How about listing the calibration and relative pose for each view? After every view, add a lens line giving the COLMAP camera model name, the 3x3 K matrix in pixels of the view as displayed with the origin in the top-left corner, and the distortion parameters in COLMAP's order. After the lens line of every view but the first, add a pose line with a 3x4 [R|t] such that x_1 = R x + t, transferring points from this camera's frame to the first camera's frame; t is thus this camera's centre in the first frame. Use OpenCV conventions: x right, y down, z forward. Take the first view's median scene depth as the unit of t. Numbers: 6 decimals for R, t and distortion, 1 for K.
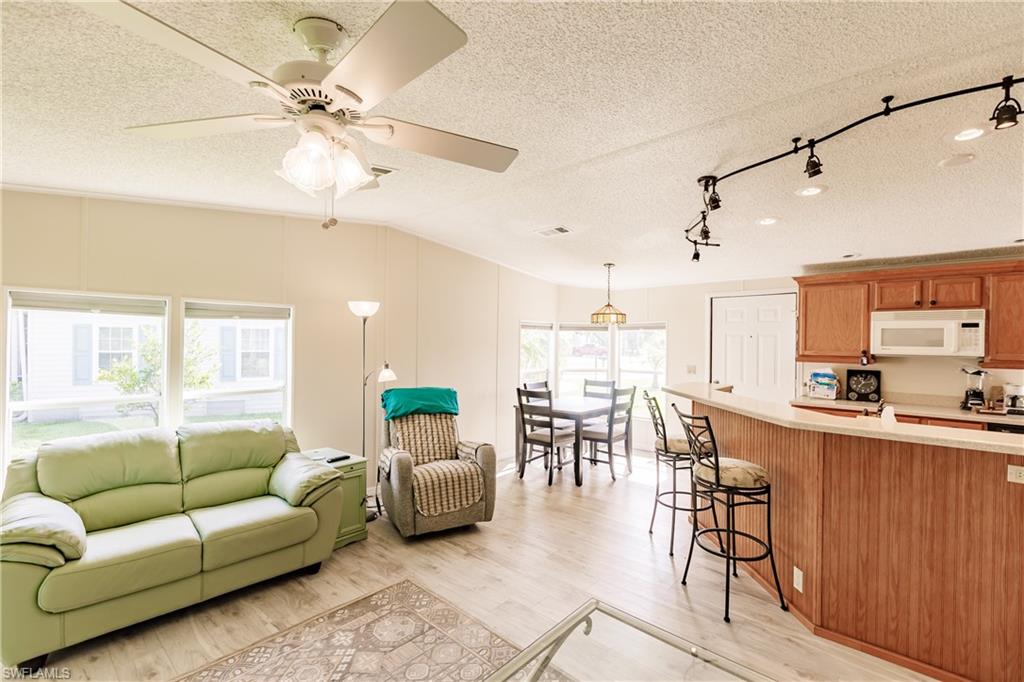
lens RADIAL K [[451.7, 0, 510.6], [0, 451.7, 342.7], [0, 0, 1]] dist [0.001701, -0.000274]
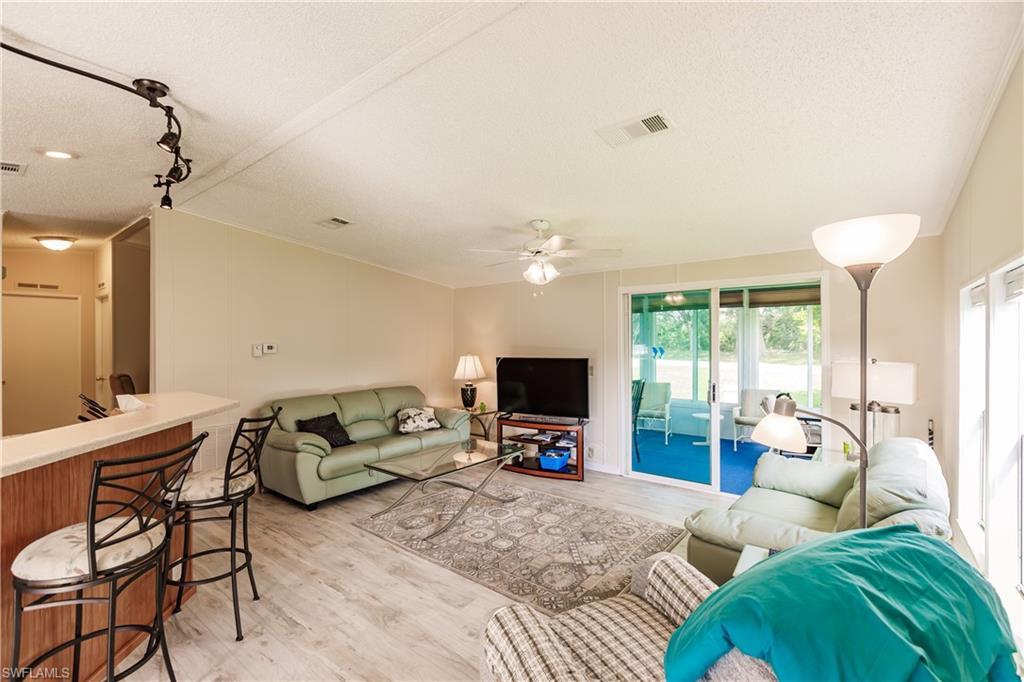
lens RADIAL K [[451.7, 0, 510.6], [0, 451.7, 342.7], [0, 0, 1]] dist [0.001701, -0.000274]
pose [[-0.998187, -0.005314, -0.059949, -0.030827], [-0.005777, 0.999955, 0.007550, -0.001033], [0.059906, 0.007883, -0.998173, 1.281199]]
